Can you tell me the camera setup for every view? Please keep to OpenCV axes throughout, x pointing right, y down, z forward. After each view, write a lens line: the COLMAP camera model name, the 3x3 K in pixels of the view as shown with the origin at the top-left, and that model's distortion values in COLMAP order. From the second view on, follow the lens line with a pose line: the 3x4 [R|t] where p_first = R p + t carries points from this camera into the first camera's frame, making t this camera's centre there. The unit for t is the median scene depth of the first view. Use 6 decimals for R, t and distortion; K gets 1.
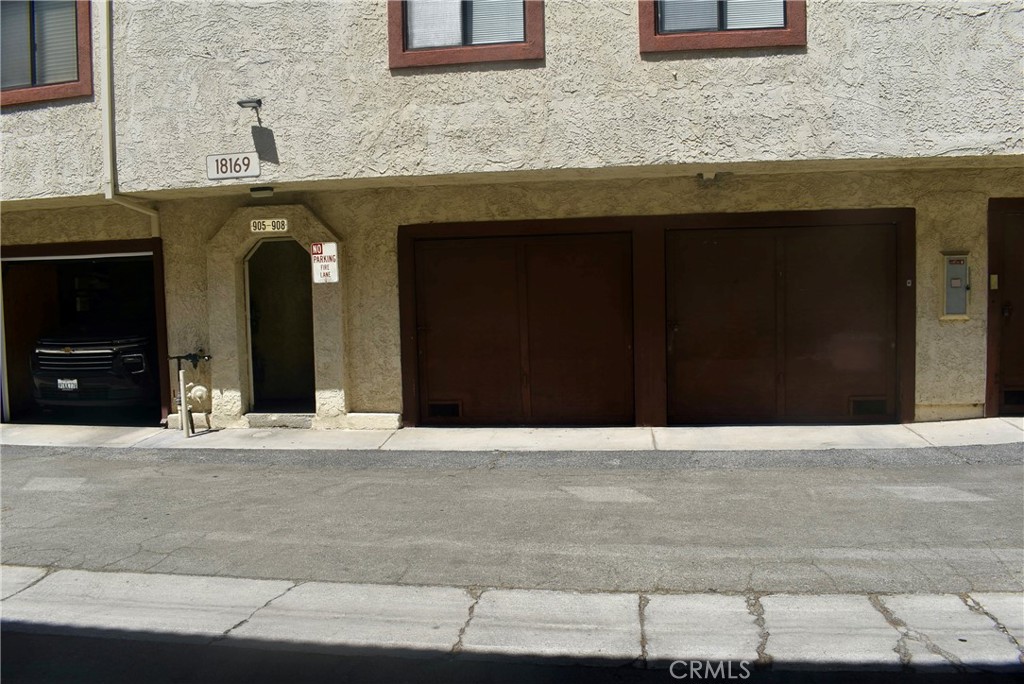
lens RADIAL K [[793.5, 0, 512.0], [0, 793.5, 342.0], [0, 0, 1]] dist [-0.091044, 0.000672]
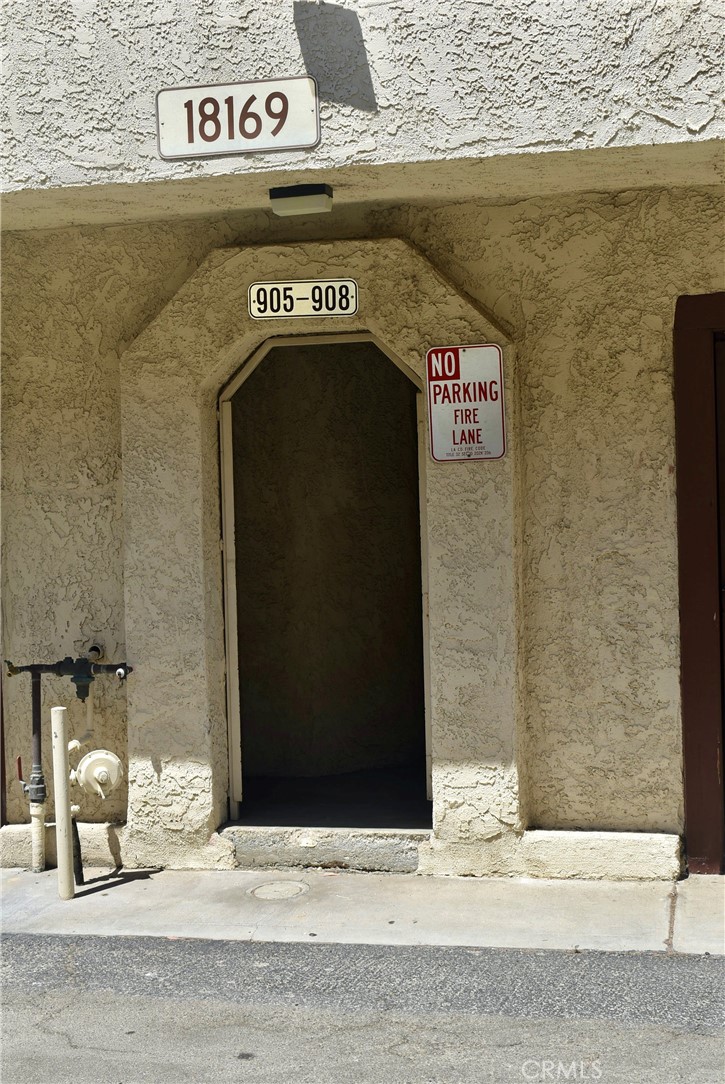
lens RADIAL K [[1685.7, 0, 362.5], [0, 1685.7, 542.0], [0, 0, 1]] dist [-0.004600, -0.048778]
pose [[0.996490, -0.000208, -0.083708, -0.218712], [-0.002904, 0.999309, -0.037053, -0.010215], [0.083658, 0.037166, 0.995801, 0.245893]]
